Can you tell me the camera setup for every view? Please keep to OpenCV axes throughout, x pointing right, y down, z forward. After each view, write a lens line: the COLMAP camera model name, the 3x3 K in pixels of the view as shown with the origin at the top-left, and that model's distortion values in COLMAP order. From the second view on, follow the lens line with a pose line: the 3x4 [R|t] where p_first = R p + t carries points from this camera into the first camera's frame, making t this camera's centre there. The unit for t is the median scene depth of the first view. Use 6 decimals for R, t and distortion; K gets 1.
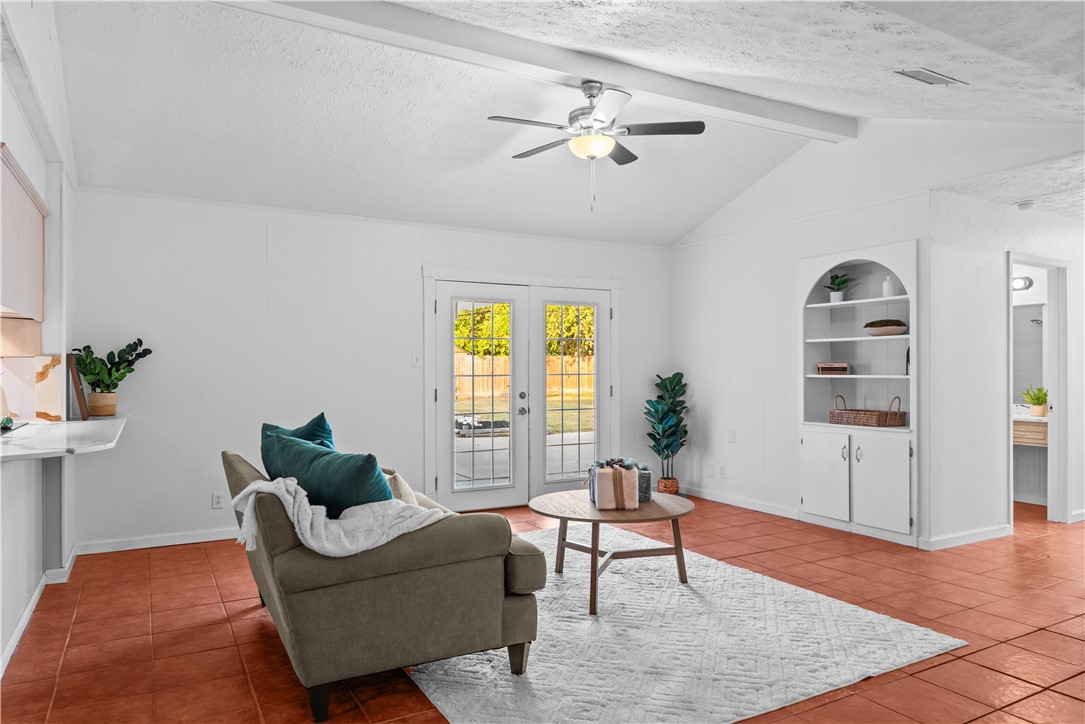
lens RADIAL K [[706.3, 0, 549.2], [0, 706.3, 366.2], [0, 0, 1]] dist [0.000044, 0.001263]
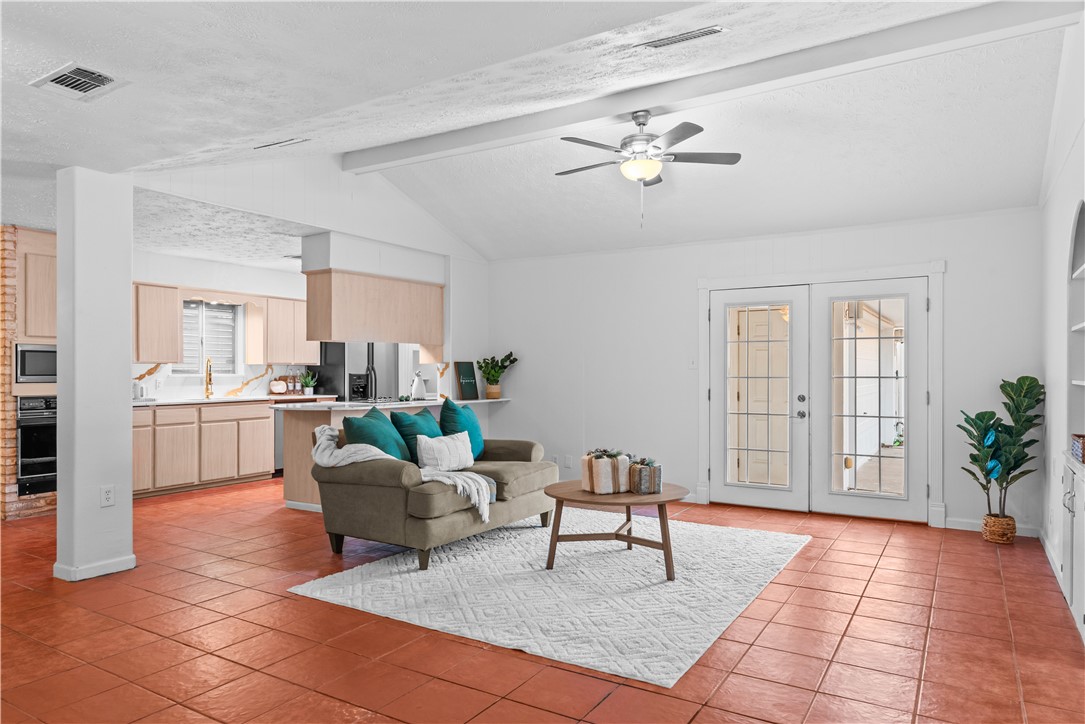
lens RADIAL K [[698.4, 0, 541.6], [0, 698.4, 371.8], [0, 0, 1]] dist [-0.005594, -0.002552]
pose [[0.485337, 0.002250, -0.874324, 0.944369], [0.002026, 0.999991, 0.003698, 0.000934], [0.874325, -0.003566, 0.485328, 0.333340]]
